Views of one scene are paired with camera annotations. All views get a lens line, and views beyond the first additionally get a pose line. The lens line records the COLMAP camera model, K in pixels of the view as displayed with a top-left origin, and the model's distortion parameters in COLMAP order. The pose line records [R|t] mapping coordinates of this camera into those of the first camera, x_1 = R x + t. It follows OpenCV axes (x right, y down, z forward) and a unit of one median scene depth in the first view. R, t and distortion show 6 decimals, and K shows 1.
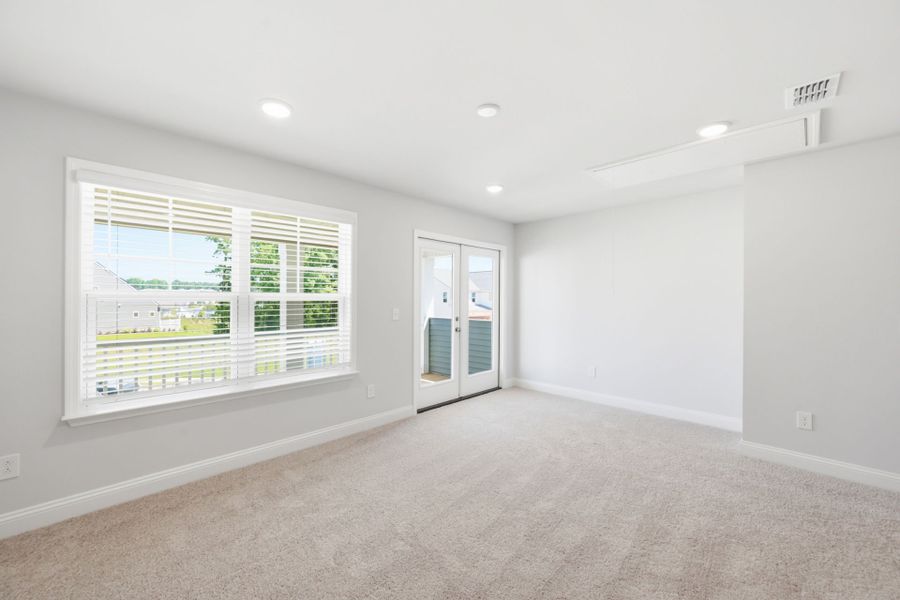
lens RADIAL K [[363.3, 0, 450.0], [0, 363.3, 300.0], [0, 0, 1]] dist [0.000748, 0.000107]
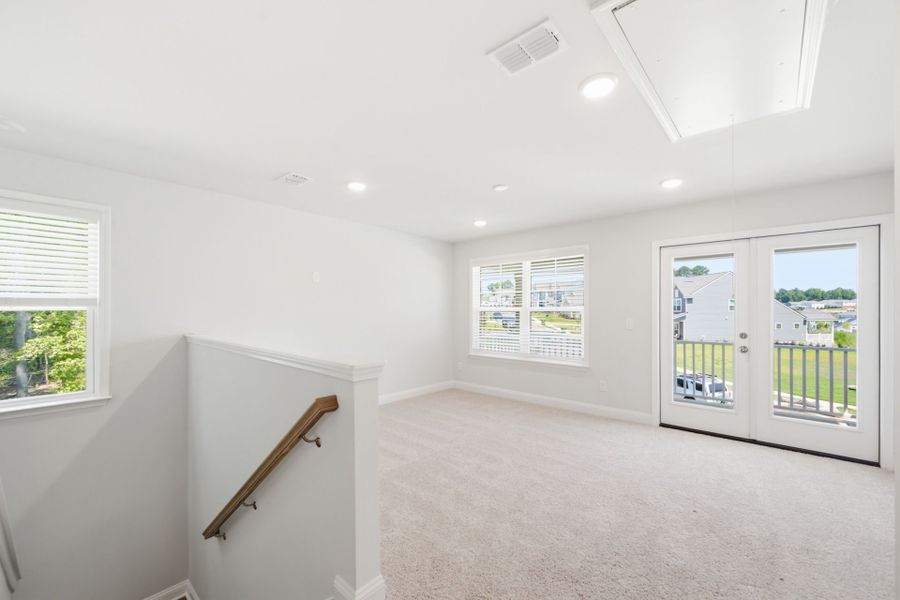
lens RADIAL K [[358.9, 0, 452.2], [0, 358.9, 305.2], [0, 0, 1]] dist [-0.000458, 0.000097]
pose [[0.049873, -0.018993, -0.998575, 0.910713], [-0.000170, 0.999819, -0.019025, 0.002747], [0.998756, 0.001118, 0.049861, 0.408722]]
